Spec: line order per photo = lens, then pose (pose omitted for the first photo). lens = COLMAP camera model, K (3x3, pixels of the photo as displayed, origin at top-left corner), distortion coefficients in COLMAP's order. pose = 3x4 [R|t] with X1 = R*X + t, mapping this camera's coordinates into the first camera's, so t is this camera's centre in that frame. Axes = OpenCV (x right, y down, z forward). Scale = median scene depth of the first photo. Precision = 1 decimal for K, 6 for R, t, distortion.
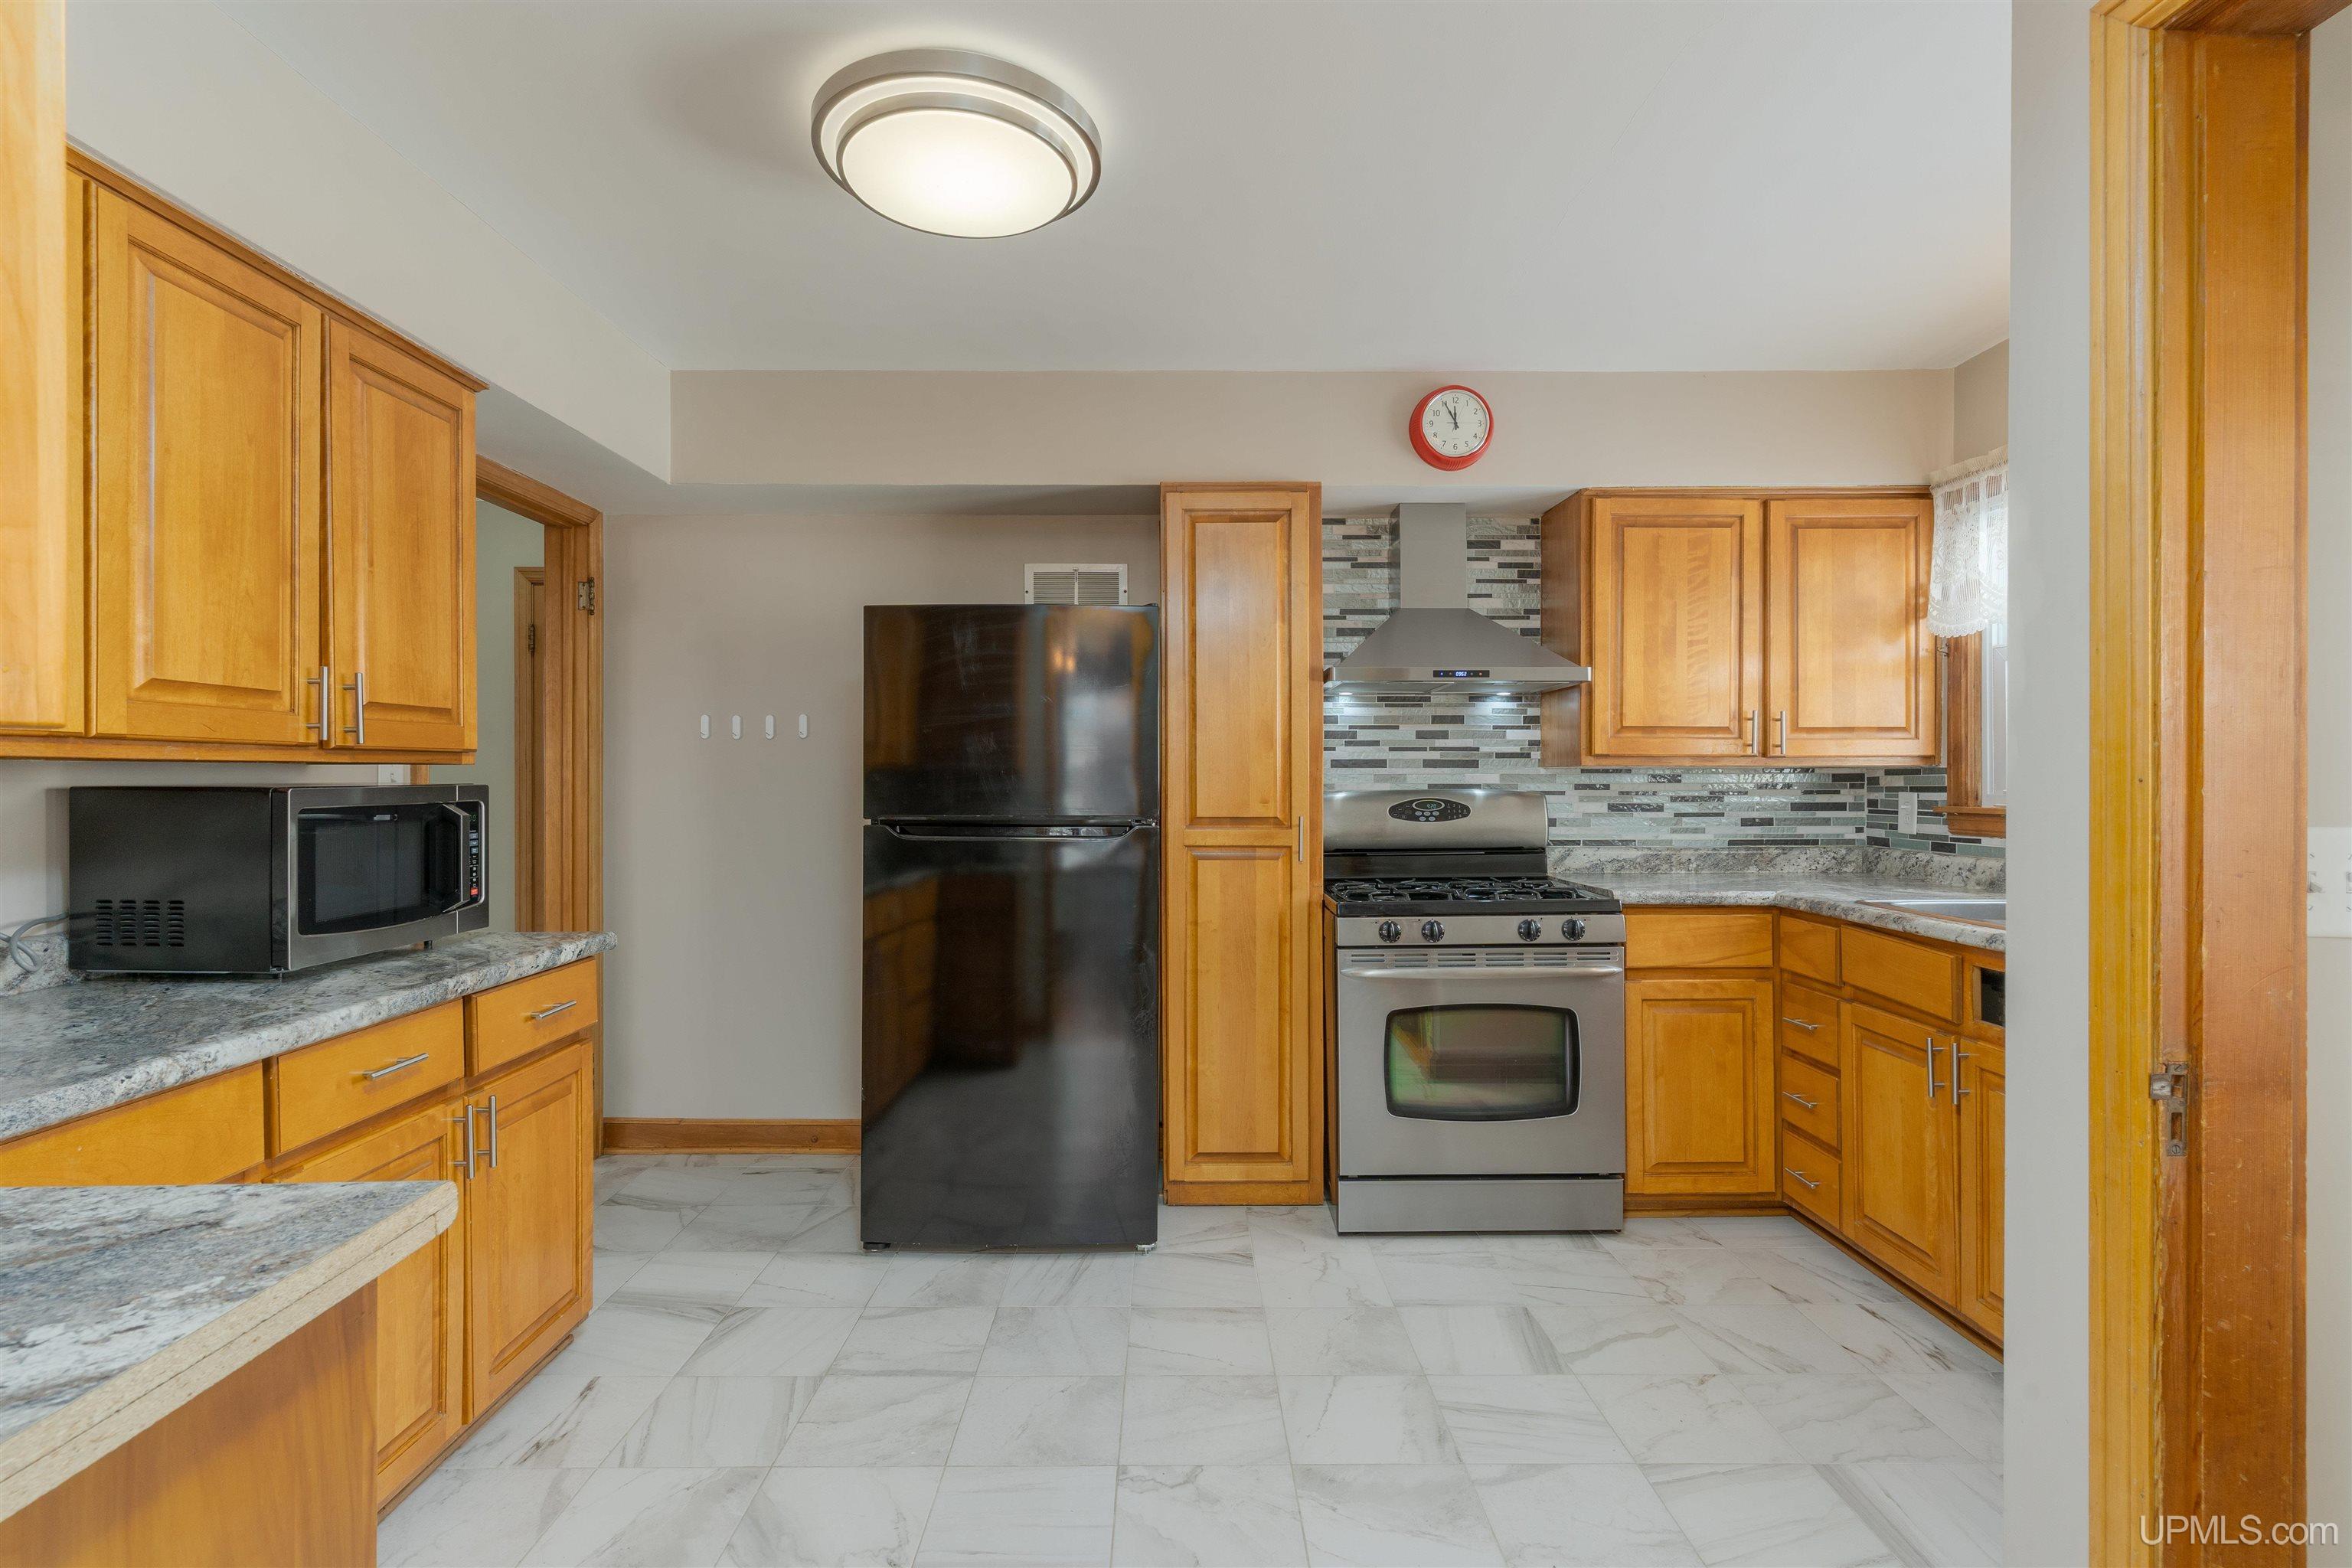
lens RADIAL K [[1125.8, 0, 1189.5], [0, 1125.8, 780.0], [0, 0, 1]] dist [0.006137, -0.000526]
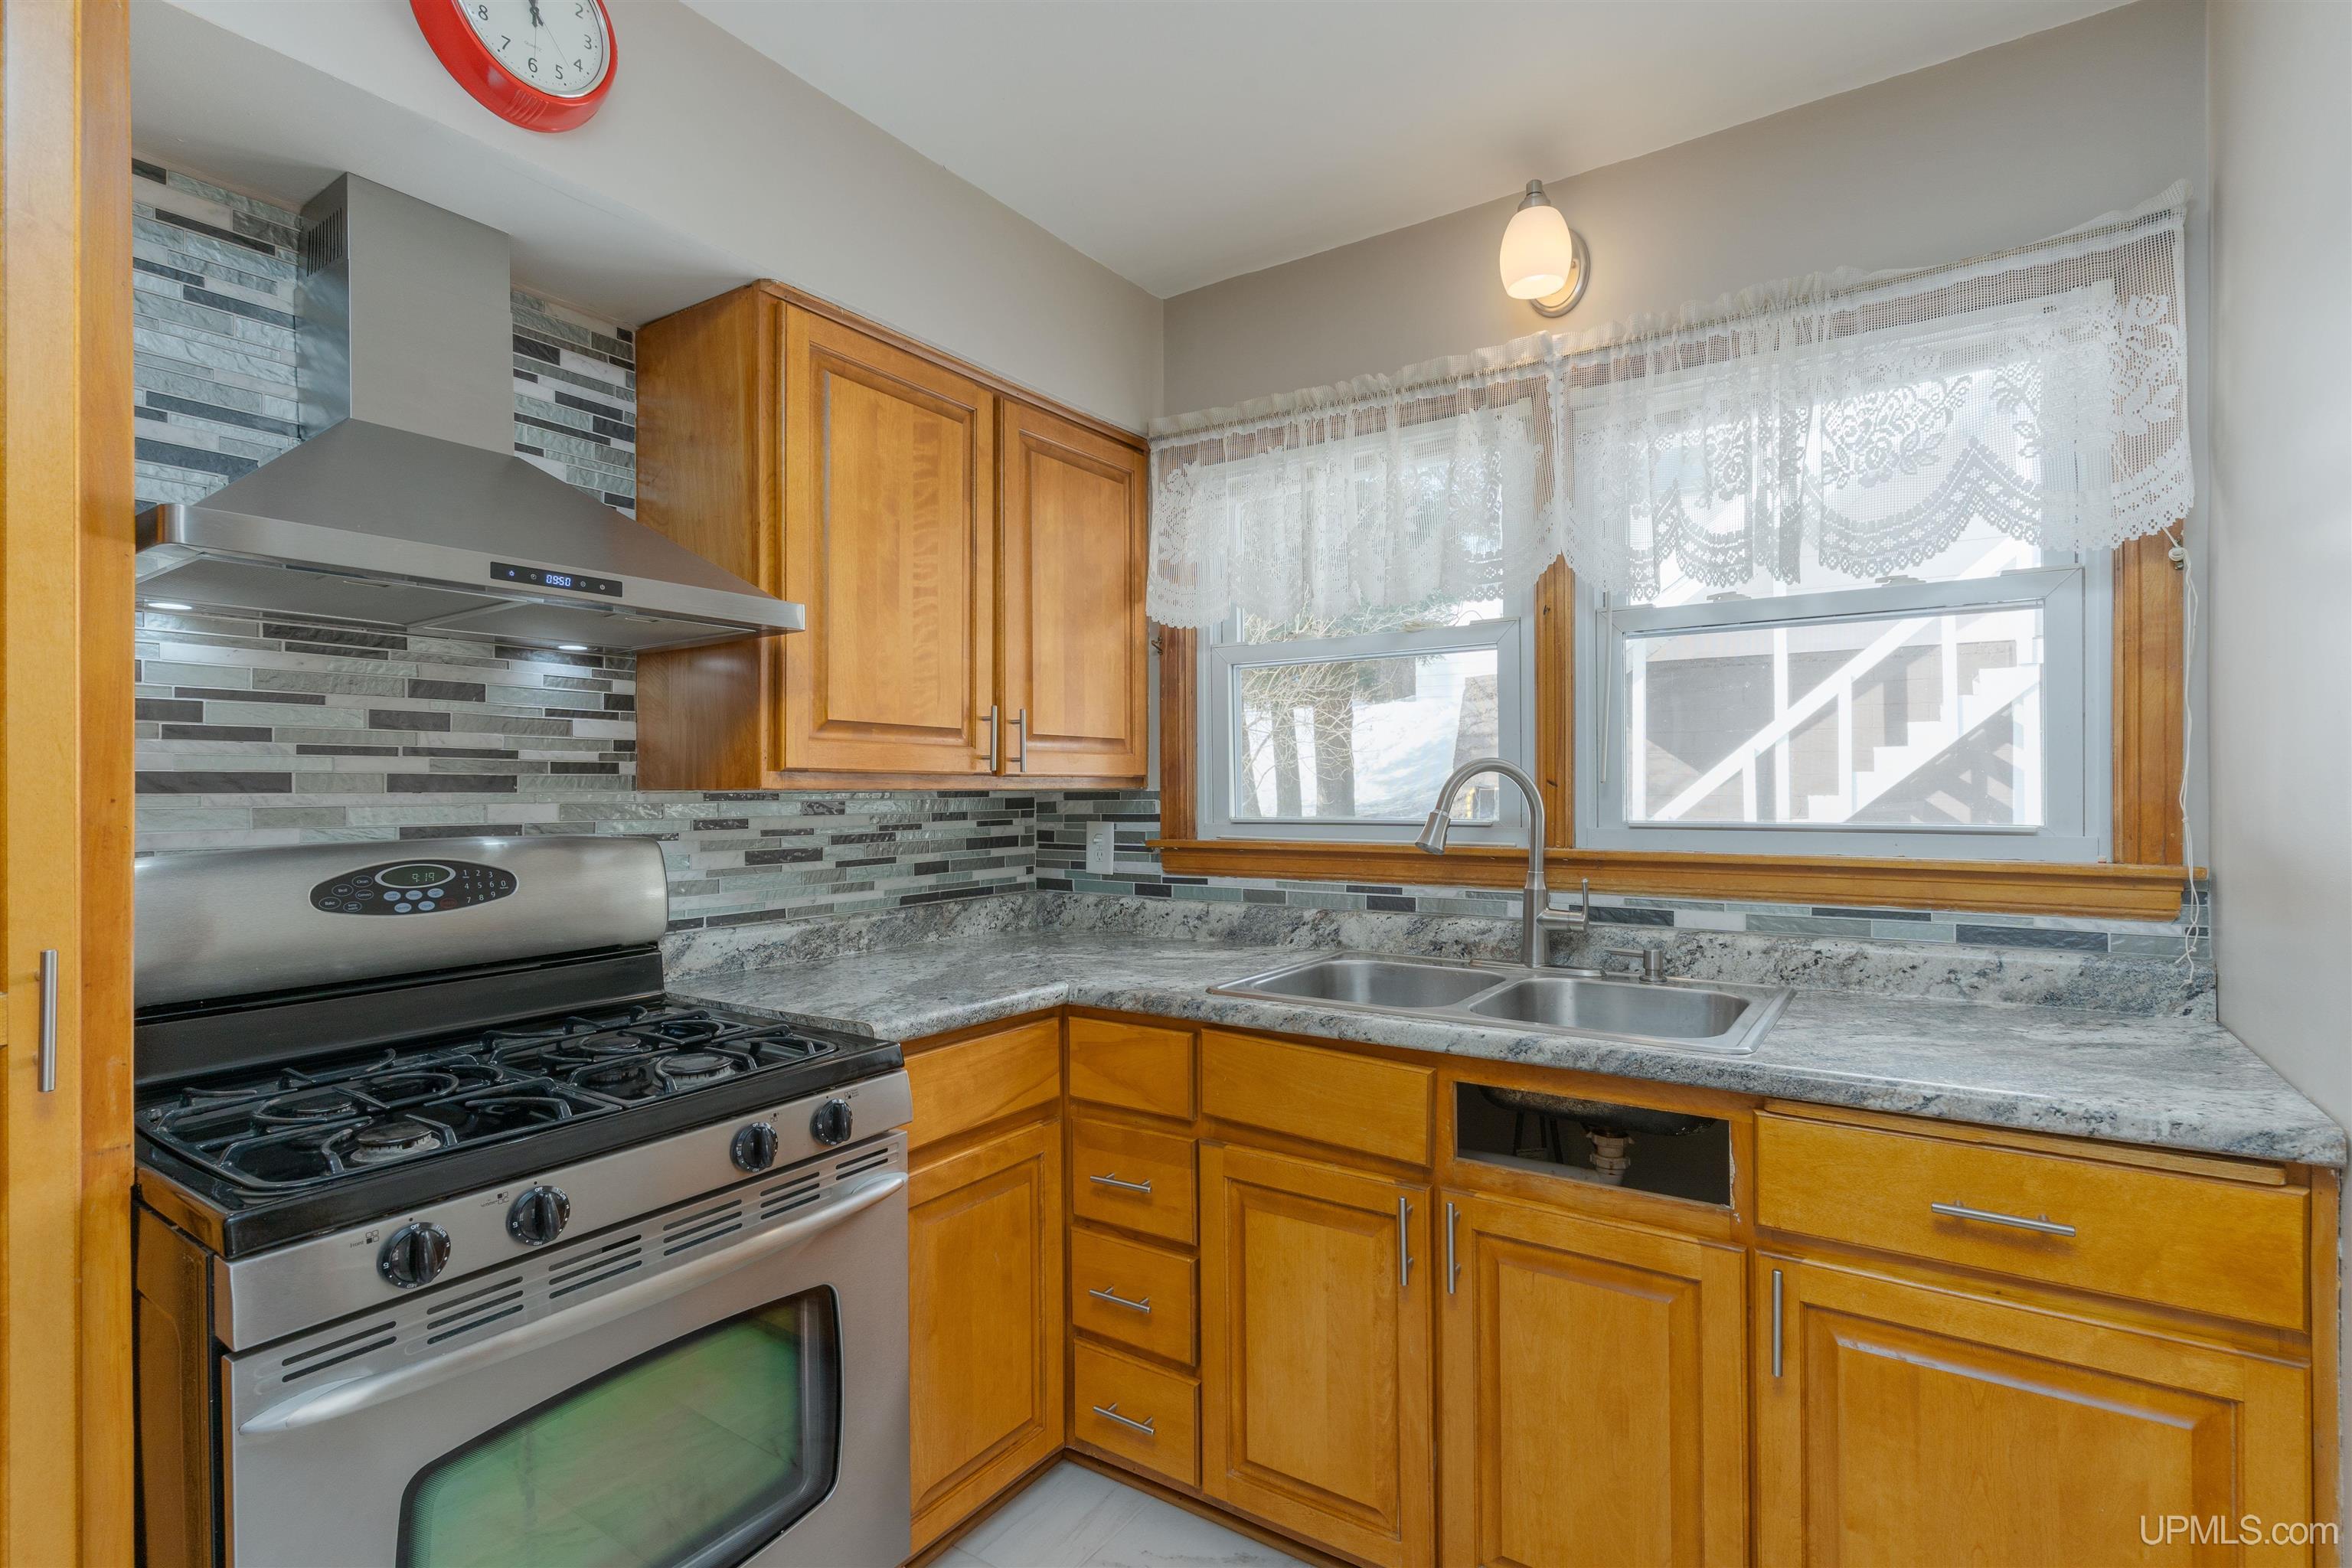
lens RADIAL K [[1125.8, 0, 1176.7], [0, 1125.8, 782.4], [0, 0, 1]] dist [0.006137, -0.000526]
pose [[0.576561, 0.003904, 0.817045, 0.021002], [0.005165, 0.999951, -0.008423, -0.010845], [-0.817038, 0.009077, 0.576513, 0.549693]]
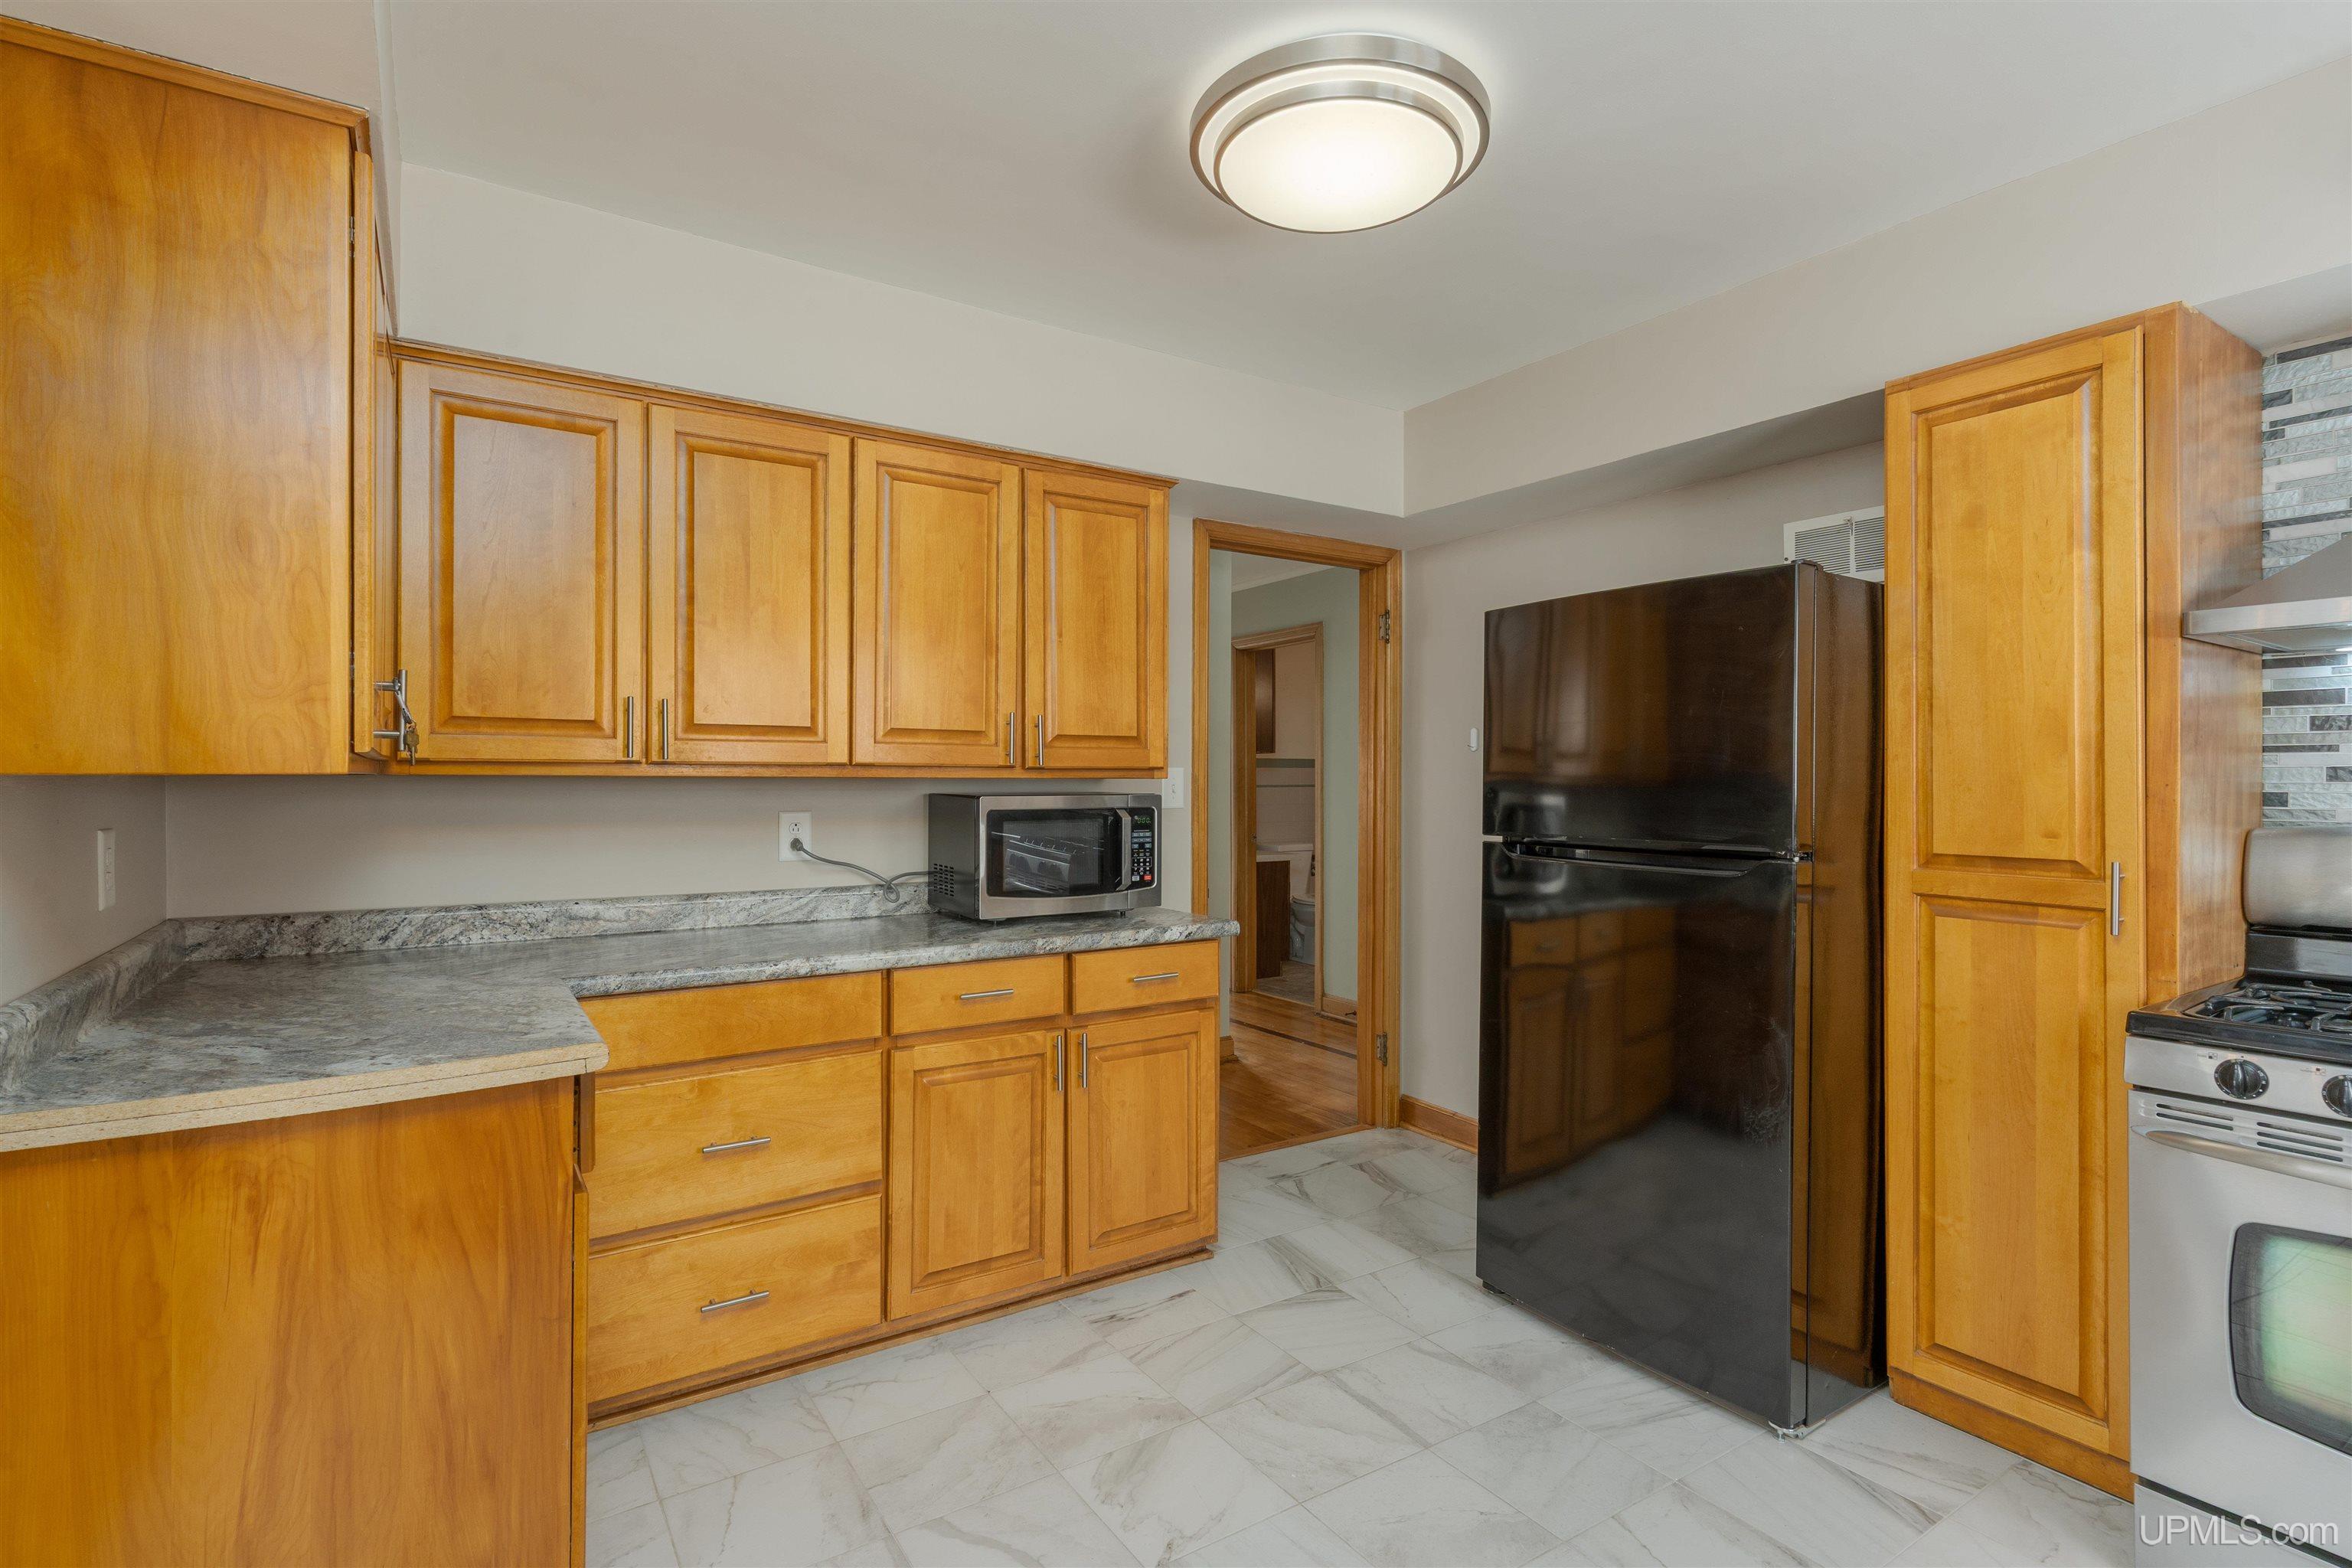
lens RADIAL K [[1125.8, 0, 1164.7], [0, 1125.8, 779.7], [0, 0, 1]] dist [0.006137, -0.000526]
pose [[0.540189, 0.002033, -0.841541, 0.334702], [-0.006398, 0.999978, -0.001692, -0.007989], [0.841519, 0.006298, 0.540190, 0.232883]]
